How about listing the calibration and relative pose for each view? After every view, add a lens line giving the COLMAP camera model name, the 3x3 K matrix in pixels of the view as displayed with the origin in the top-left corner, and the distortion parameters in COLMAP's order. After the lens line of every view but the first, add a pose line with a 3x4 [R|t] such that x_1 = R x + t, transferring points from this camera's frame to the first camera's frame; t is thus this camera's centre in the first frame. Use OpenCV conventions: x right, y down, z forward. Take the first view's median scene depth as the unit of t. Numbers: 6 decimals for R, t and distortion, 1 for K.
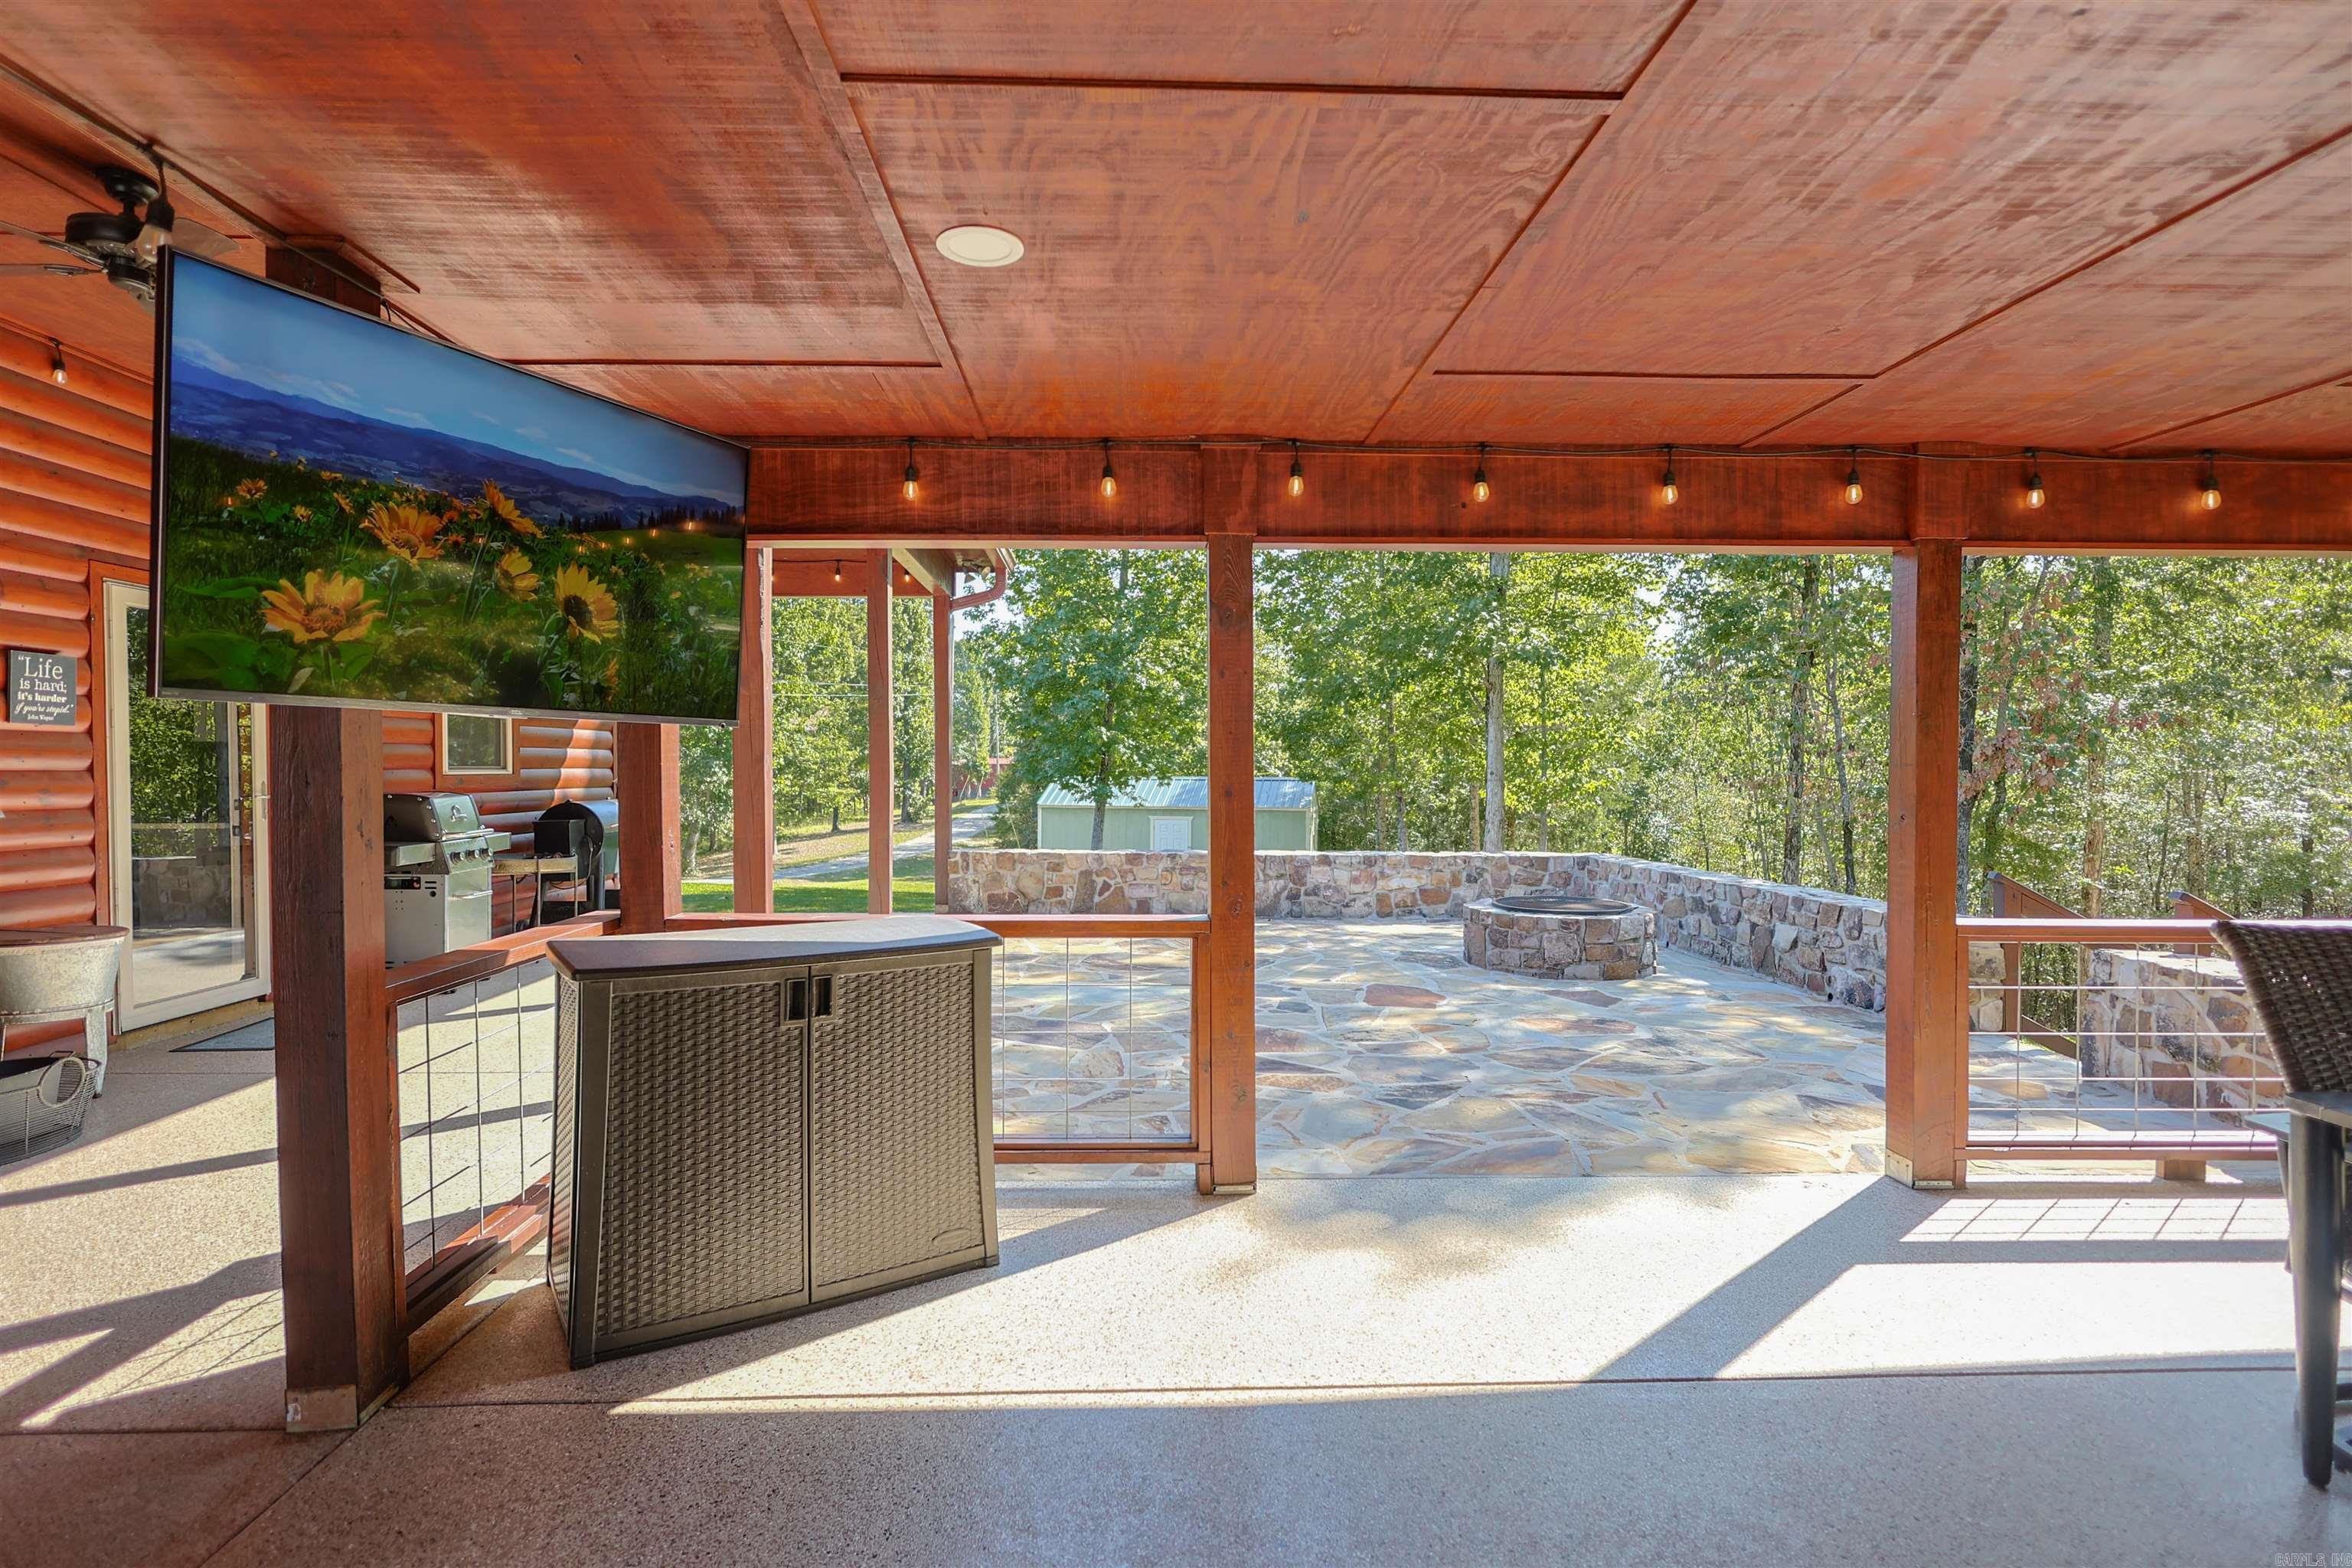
lens RADIAL K [[1163.3, 0, 1185.9], [0, 1163.3, 780.7], [0, 0, 1]] dist [0.002433, 0.000823]
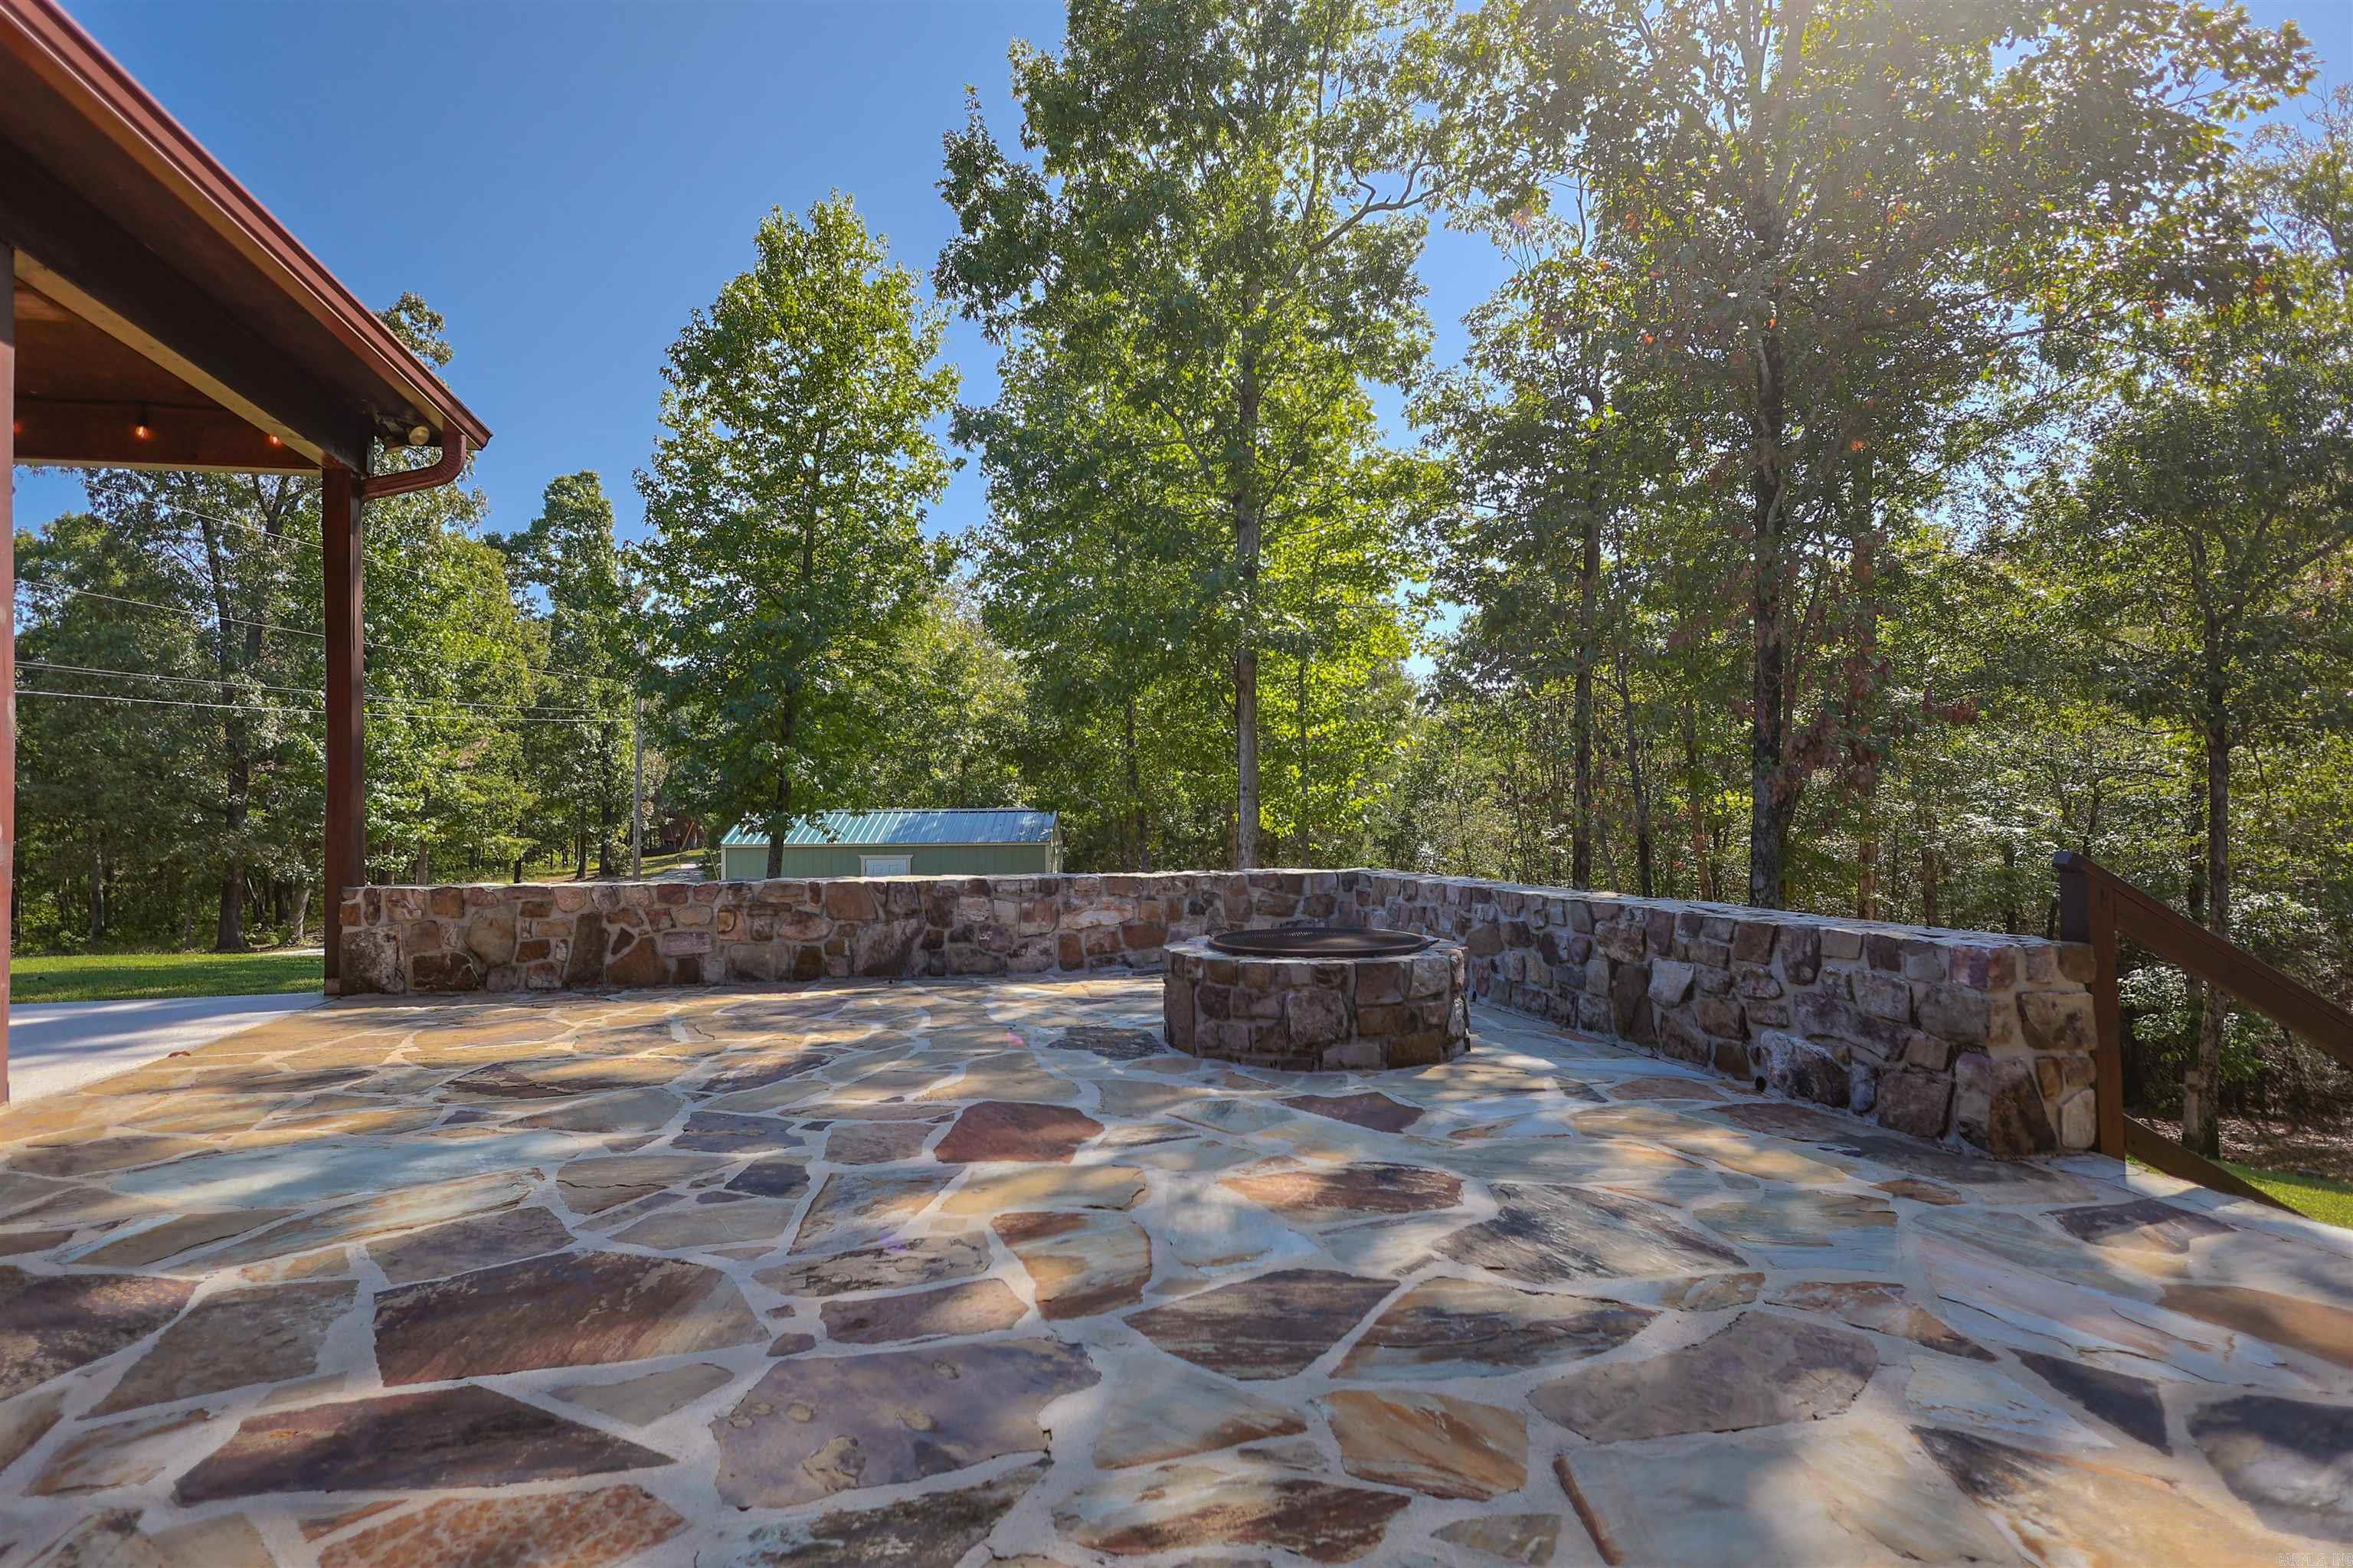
lens RADIAL K [[1199.8, 0, 1185.0], [0, 1199.8, 779.8], [0, 0, 1]] dist [0.008204, -0.000501]
pose [[0.981289, -0.008657, 0.192345, 0.127878], [0.015870, 0.999226, -0.035992, 0.041577], [-0.191884, 0.038371, 0.980667, 0.374414]]
